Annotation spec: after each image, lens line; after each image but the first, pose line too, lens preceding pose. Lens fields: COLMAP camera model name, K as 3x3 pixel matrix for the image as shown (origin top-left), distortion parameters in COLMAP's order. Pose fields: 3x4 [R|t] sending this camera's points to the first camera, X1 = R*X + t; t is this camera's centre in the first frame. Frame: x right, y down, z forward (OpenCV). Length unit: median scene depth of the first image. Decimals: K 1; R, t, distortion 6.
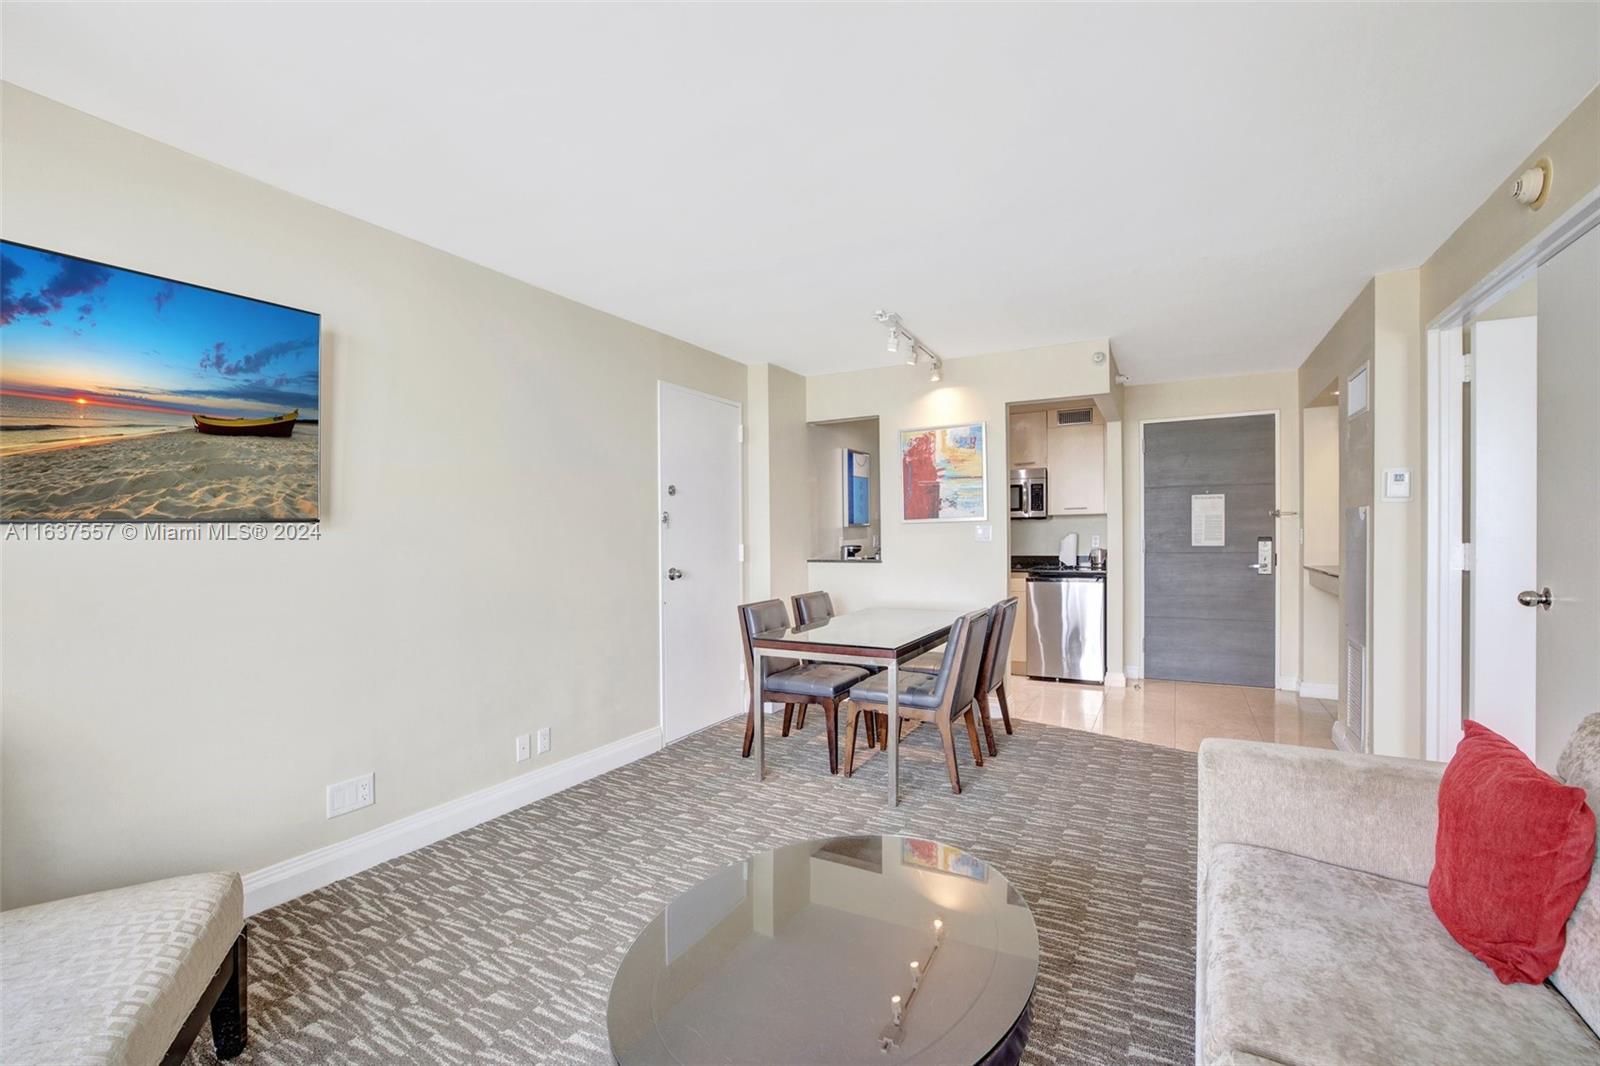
lens RADIAL K [[678.6, 0, 786.6], [0, 678.6, 529.5], [0, 0, 1]] dist [-0.027484, 0.002573]
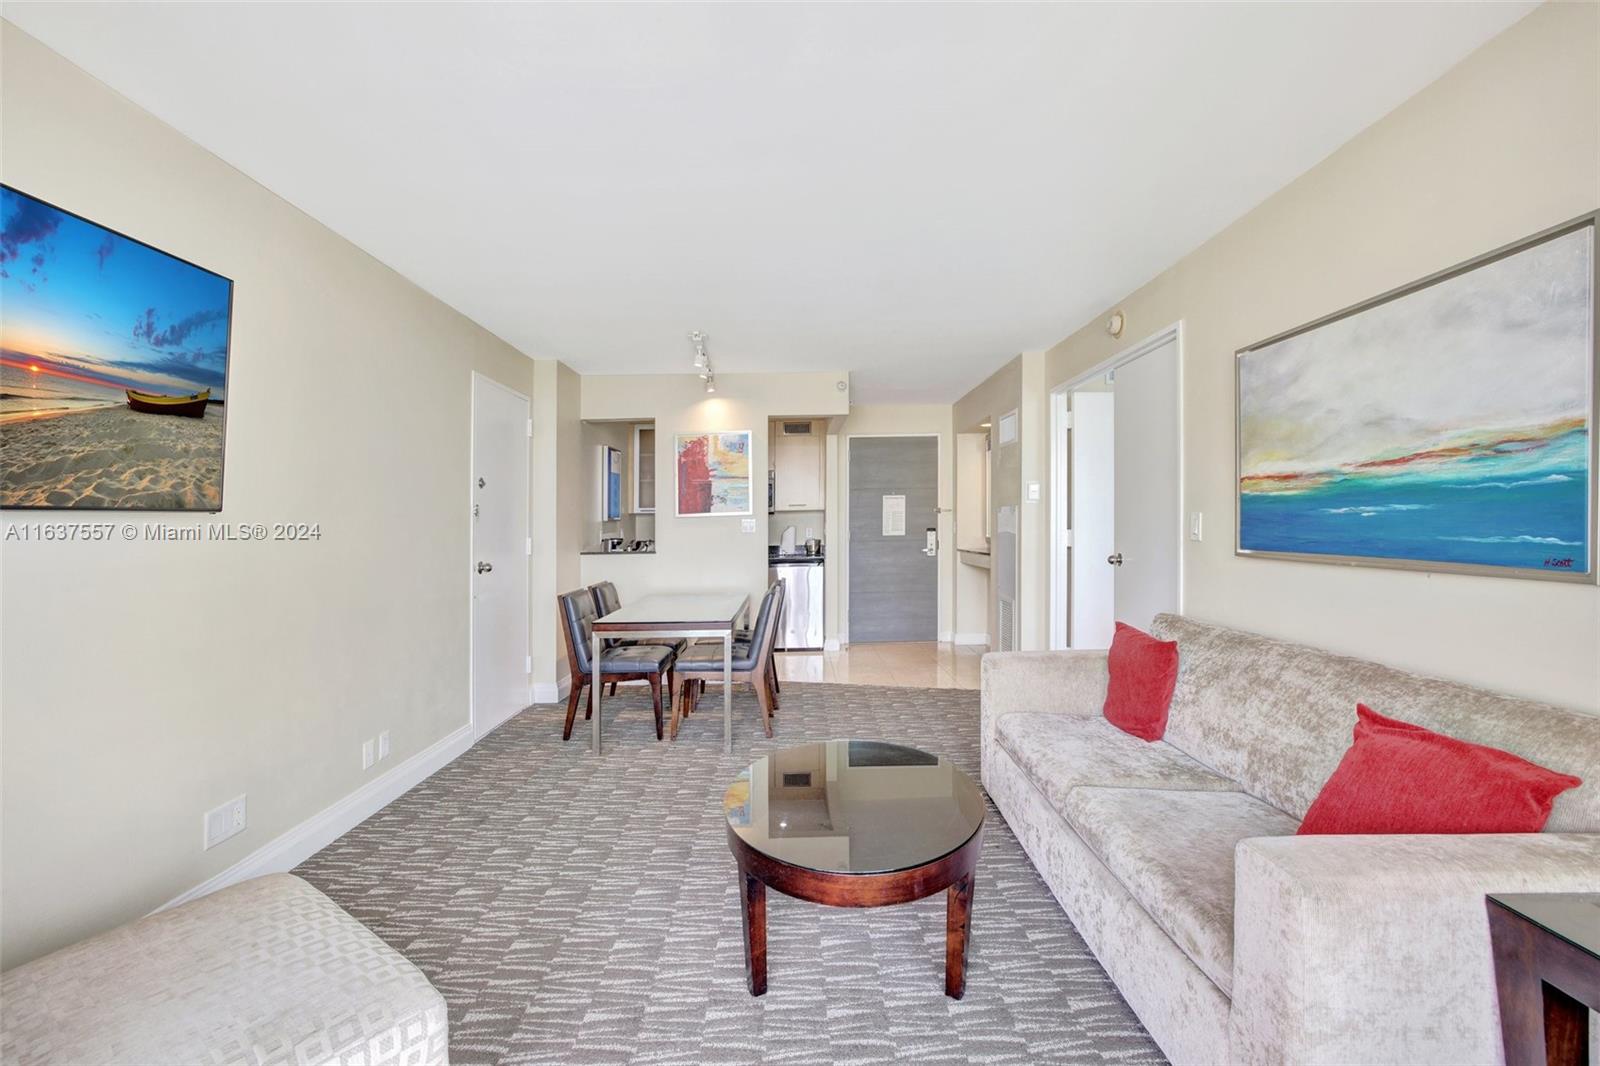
lens RADIAL K [[678.6, 0, 797.0], [0, 678.6, 521.6], [0, 0, 1]] dist [-0.027484, 0.002573]
pose [[0.877220, -0.001676, 0.480086, -0.265594], [0.004011, 0.999985, -0.003838, 0.004556], [-0.480072, 0.005293, 0.877213, -0.091483]]
